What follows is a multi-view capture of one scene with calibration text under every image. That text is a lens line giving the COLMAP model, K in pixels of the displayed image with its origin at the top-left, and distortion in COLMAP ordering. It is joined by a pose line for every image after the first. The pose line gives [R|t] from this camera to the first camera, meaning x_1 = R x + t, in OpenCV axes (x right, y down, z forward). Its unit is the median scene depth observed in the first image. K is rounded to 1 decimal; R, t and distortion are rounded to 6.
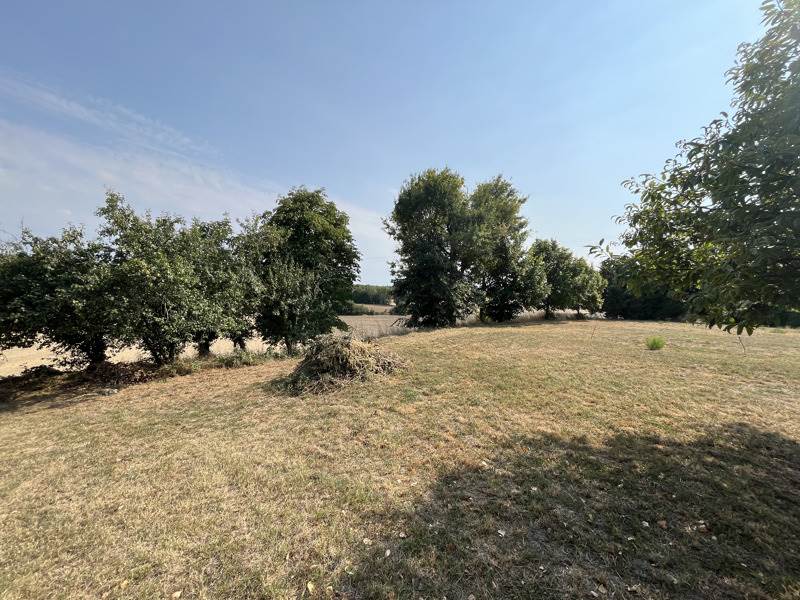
lens RADIAL K [[325.7, 0, 400.0], [0, 325.7, 300.0], [0, 0, 1]] dist [-0.002268, -0.000363]
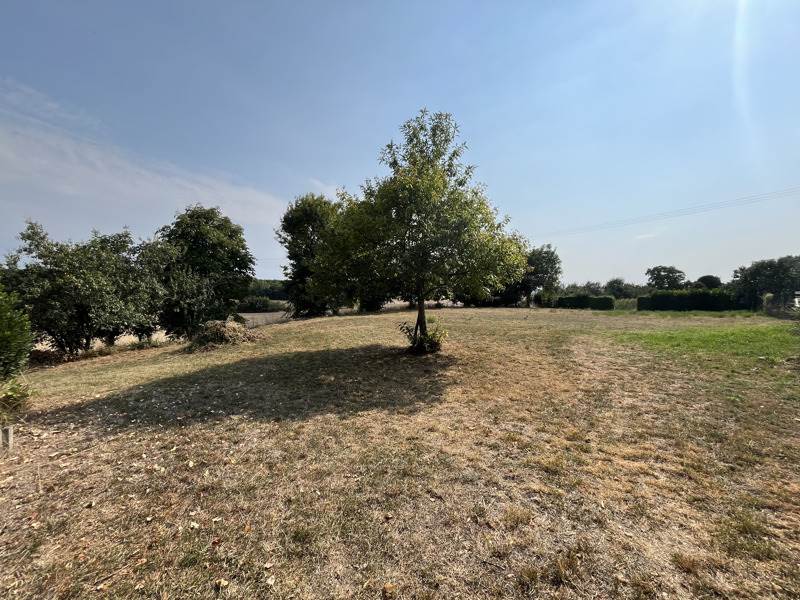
lens RADIAL K [[325.7, 0, 400.0], [0, 325.7, 300.0], [0, 0, 1]] dist [-0.002268, -0.000363]
pose [[0.972352, -0.026789, 0.231979, 0.147935], [0.022607, 0.999531, 0.020669, -0.005607], [-0.232424, -0.014853, 0.972501, -0.377551]]
